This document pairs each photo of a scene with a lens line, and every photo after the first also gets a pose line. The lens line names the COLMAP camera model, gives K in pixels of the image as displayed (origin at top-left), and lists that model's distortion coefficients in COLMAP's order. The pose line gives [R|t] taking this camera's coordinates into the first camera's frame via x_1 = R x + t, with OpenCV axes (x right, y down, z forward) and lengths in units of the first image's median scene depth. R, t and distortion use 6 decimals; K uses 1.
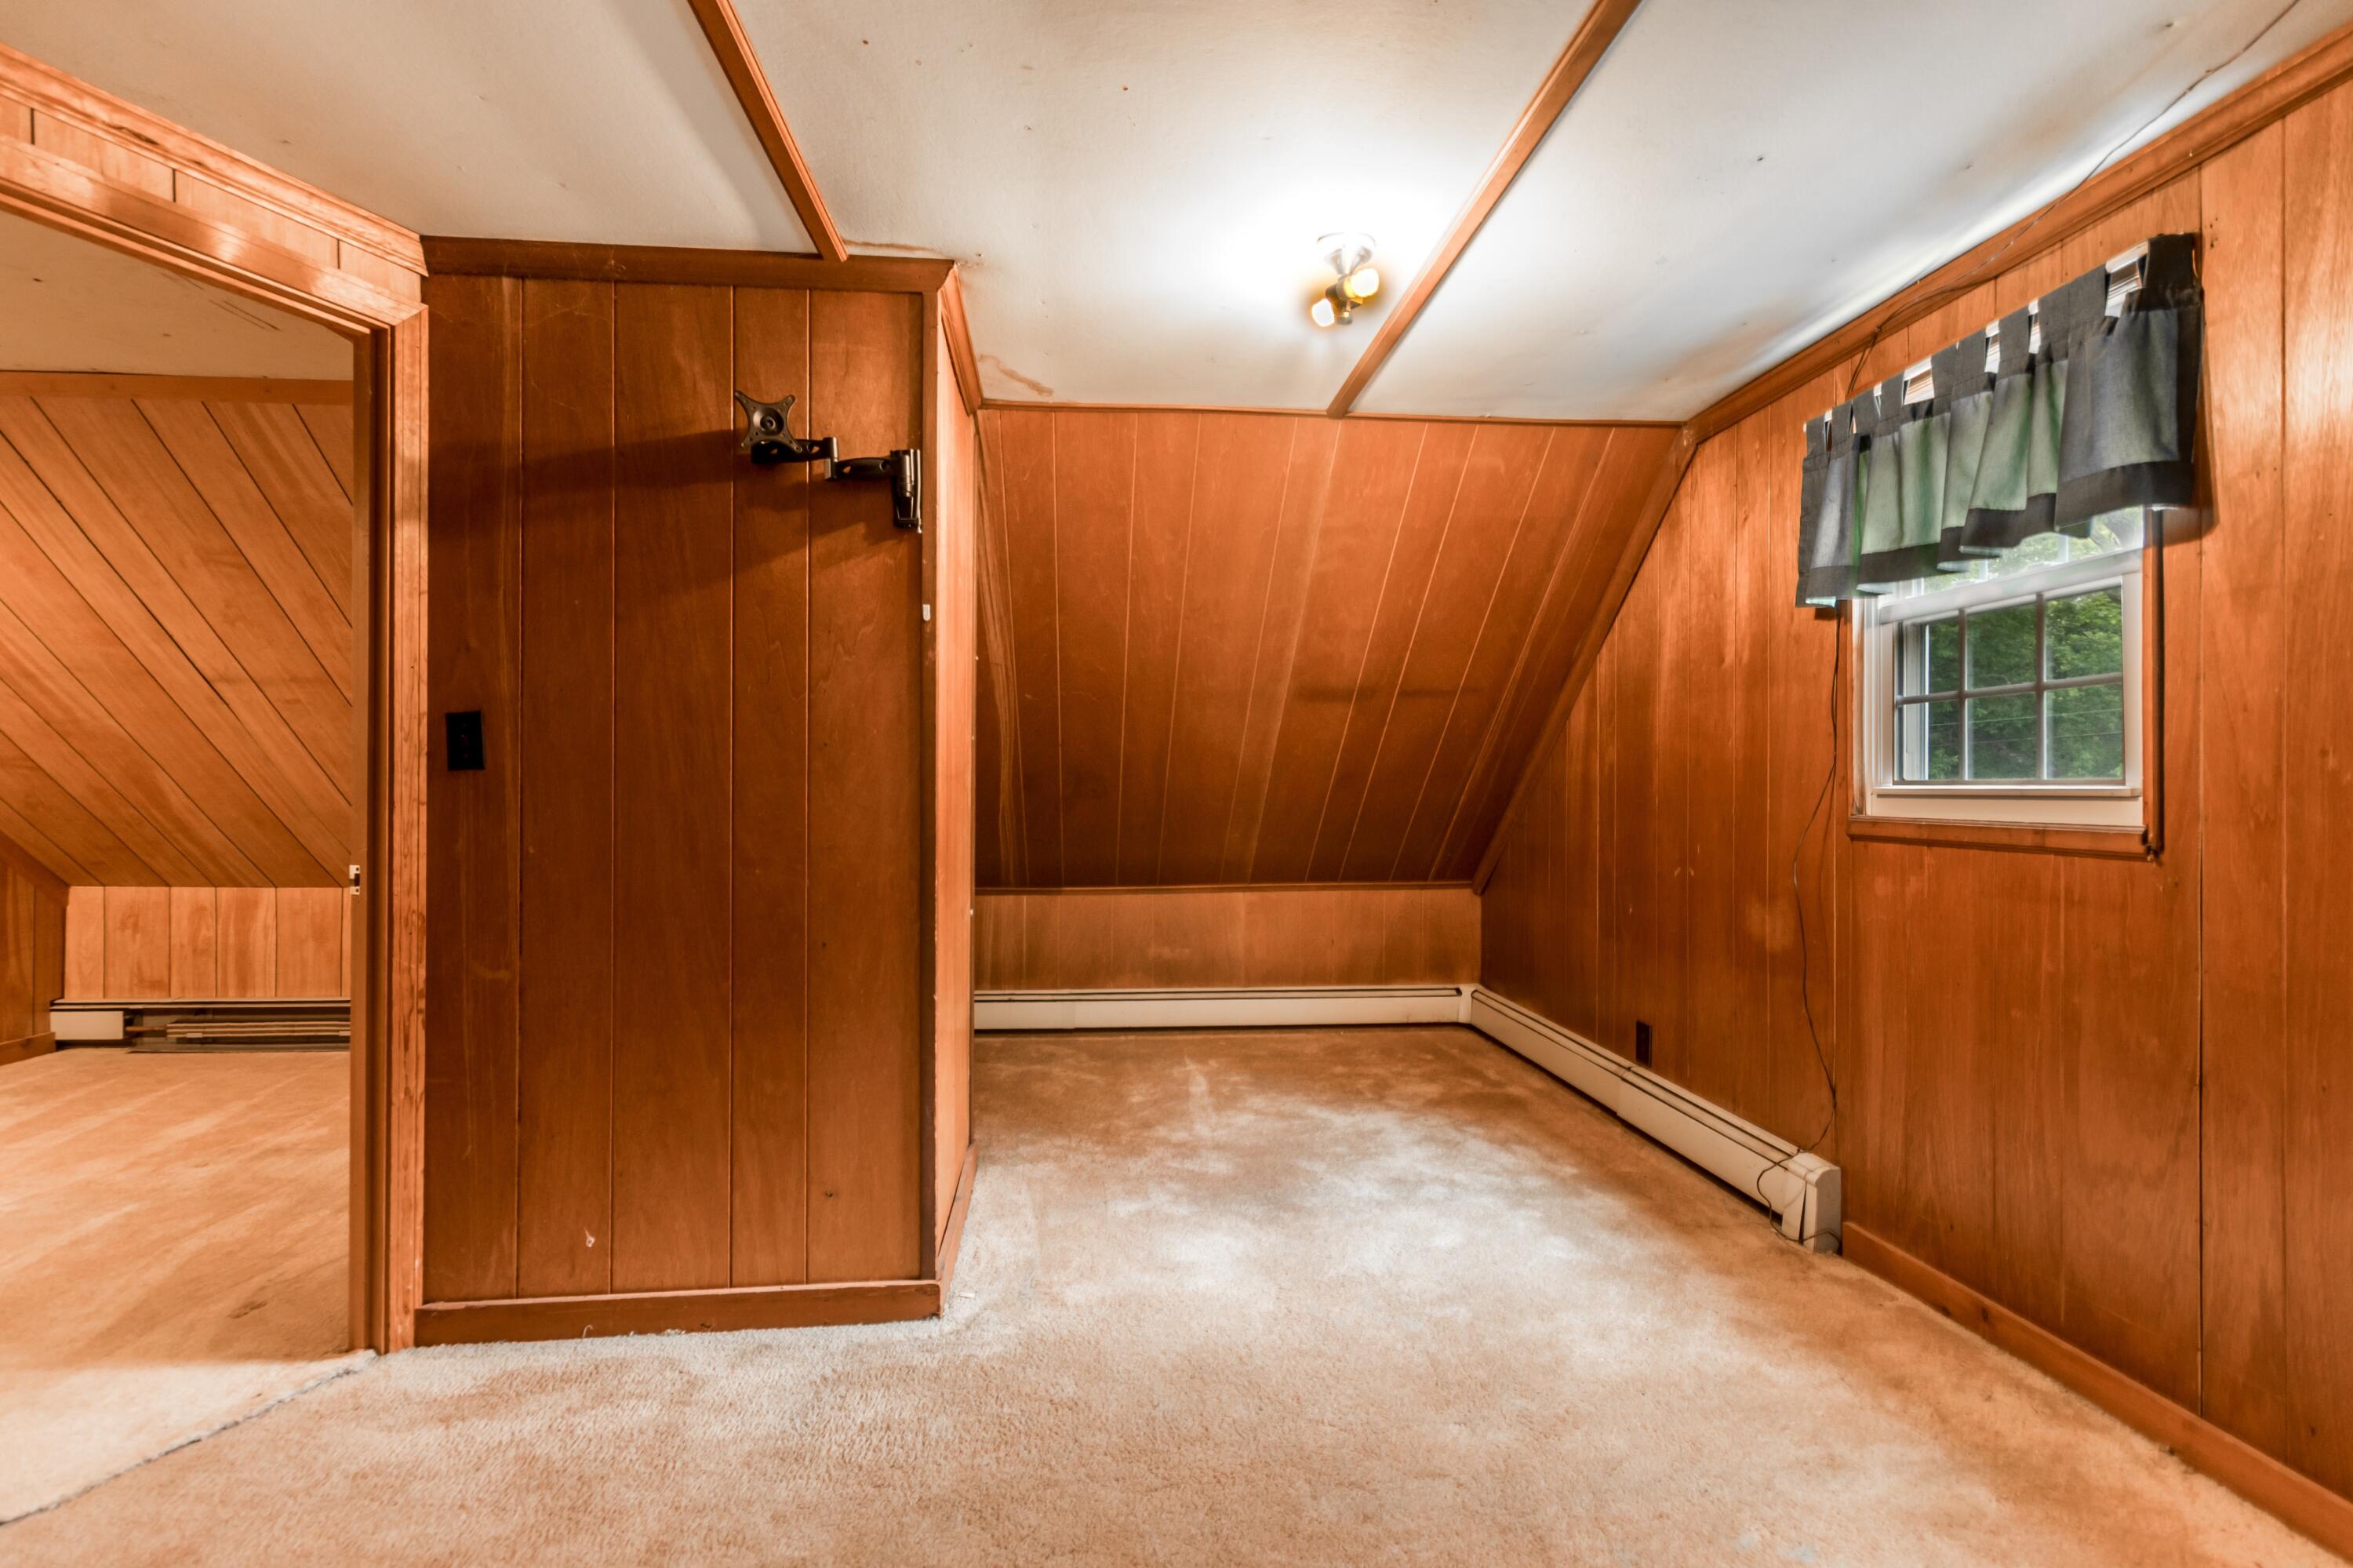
lens RADIAL K [[1088.9, 0, 1177.2], [0, 1088.9, 784.4], [0, 0, 1]] dist [0.002389, 0.001174]
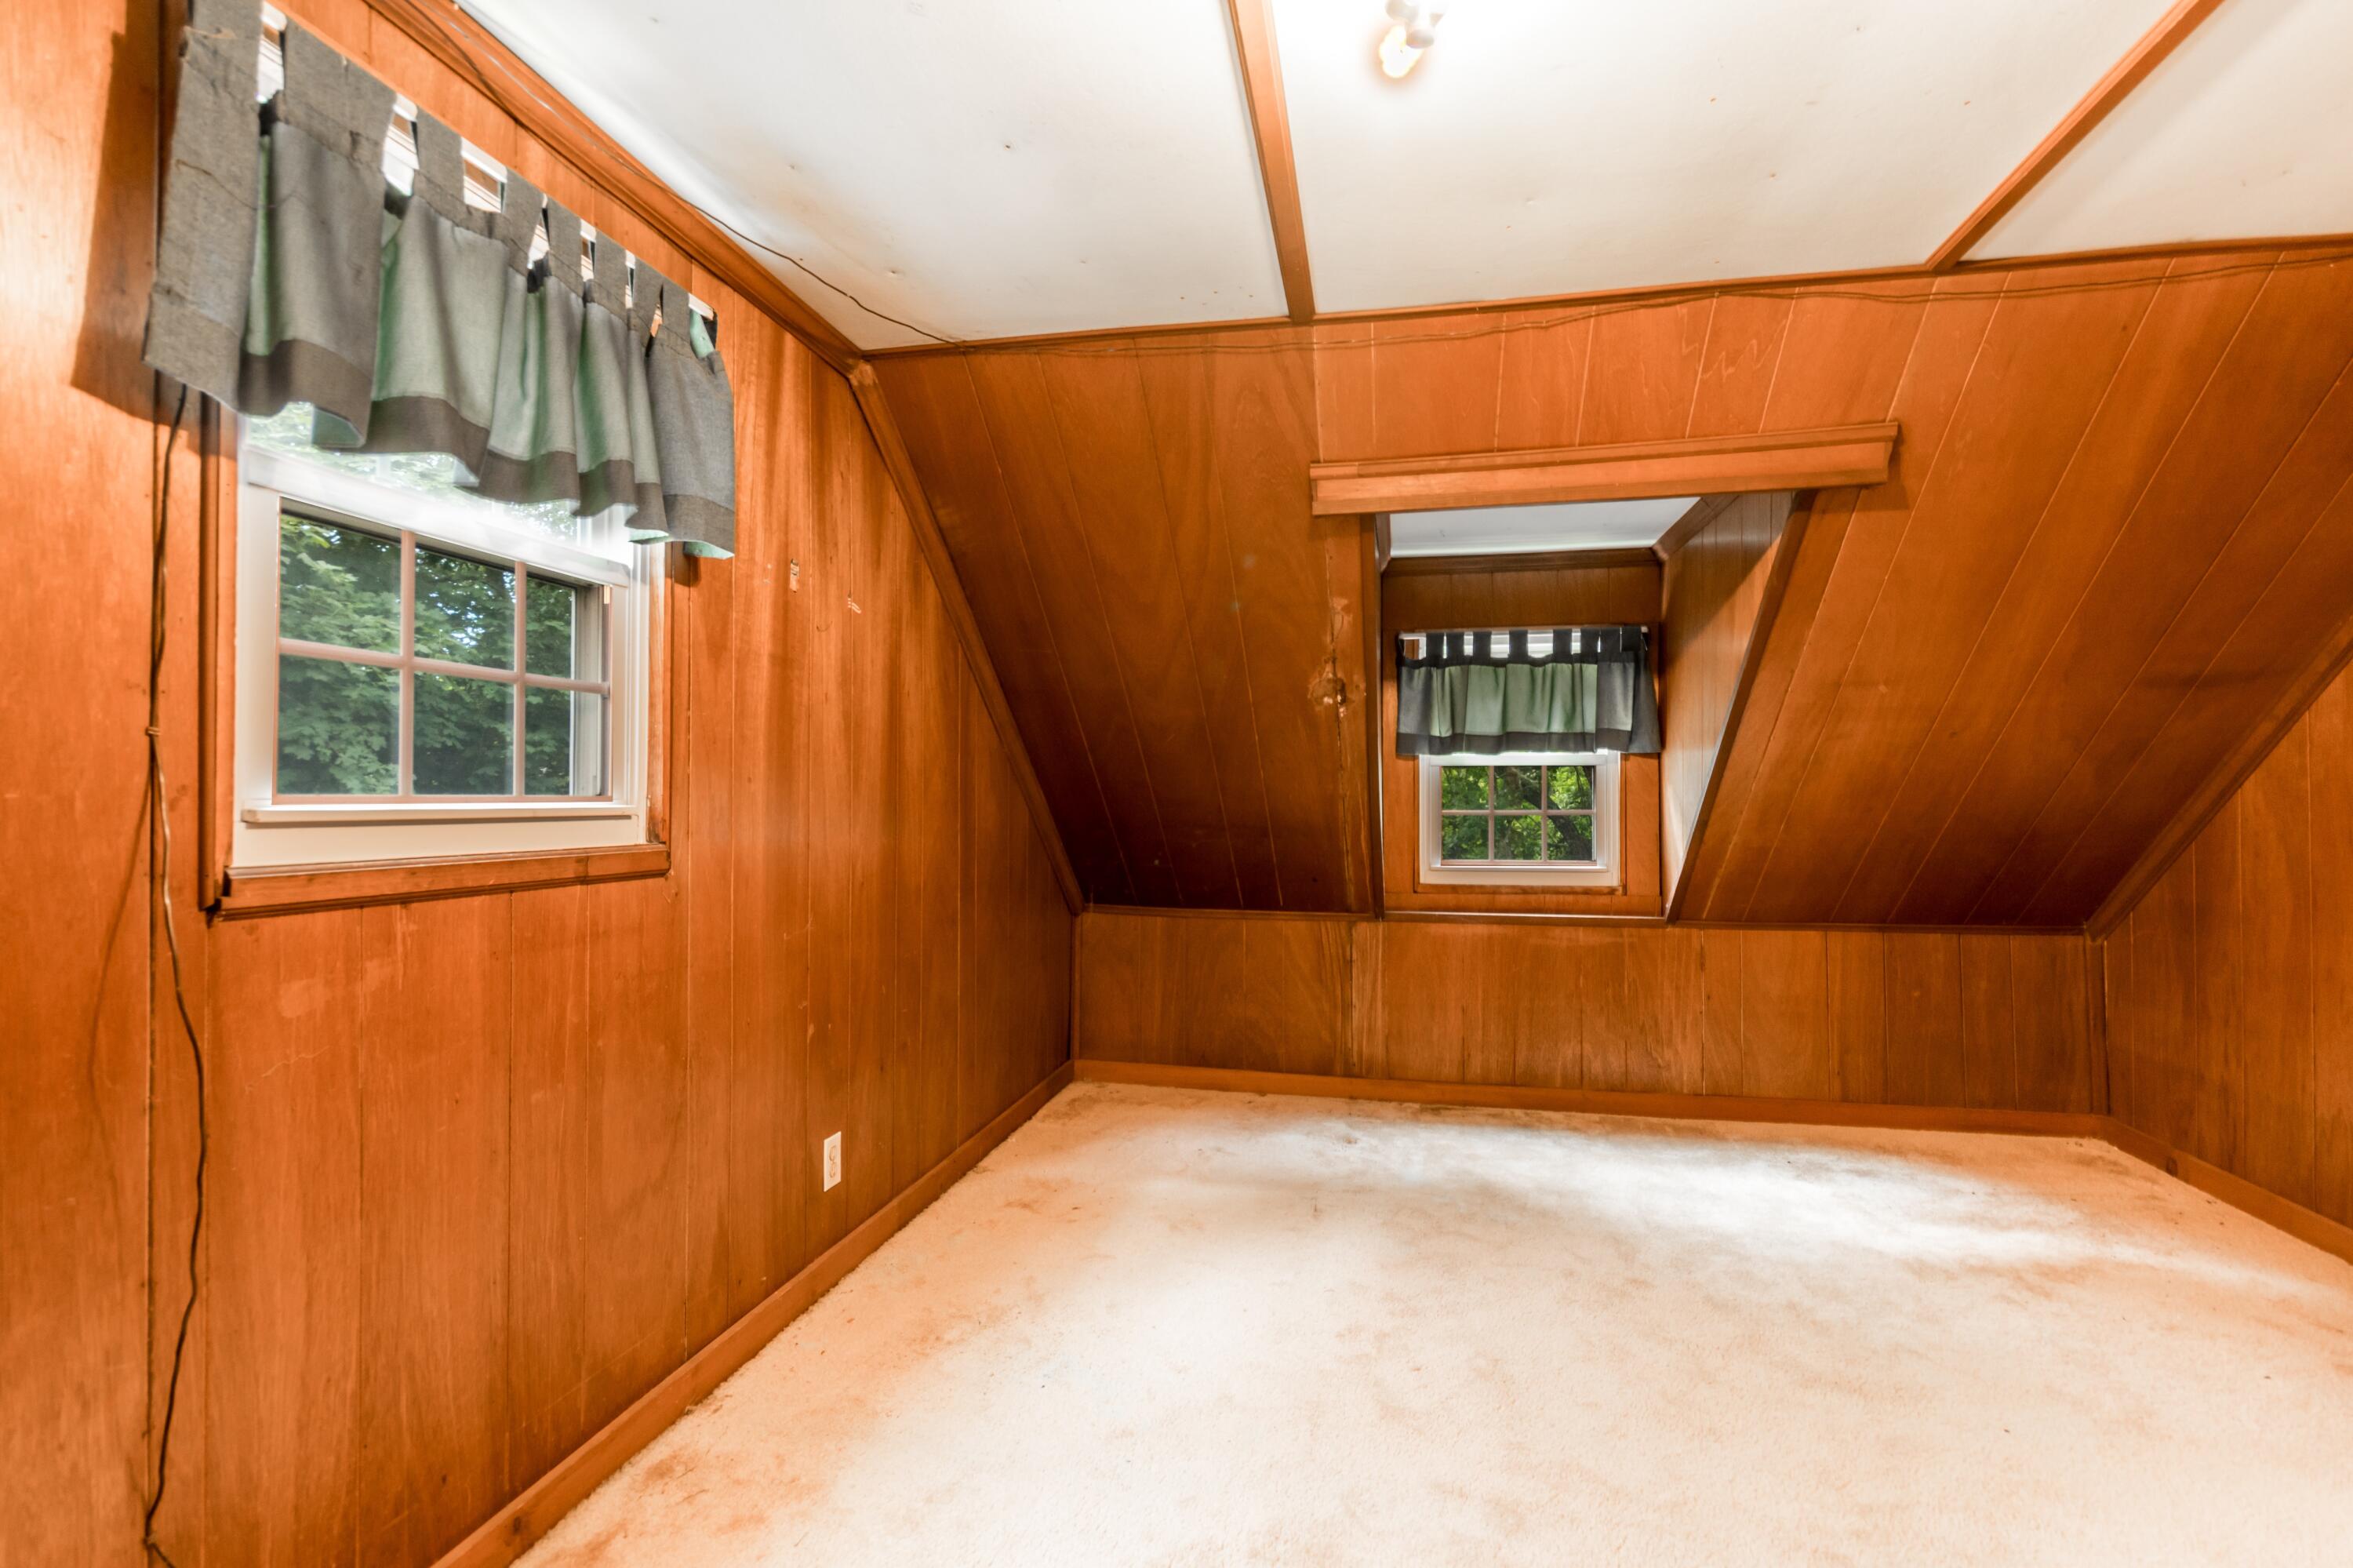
lens RADIAL K [[1088.9, 0, 1178.3], [0, 1088.9, 788.8], [0, 0, 1]] dist [0.002389, 0.001174]
pose [[-0.961701, -0.001372, 0.274098, 0.118650], [-0.004882, 0.999915, -0.012121, -0.002946], [-0.274058, -0.012995, -0.961625, 1.682022]]
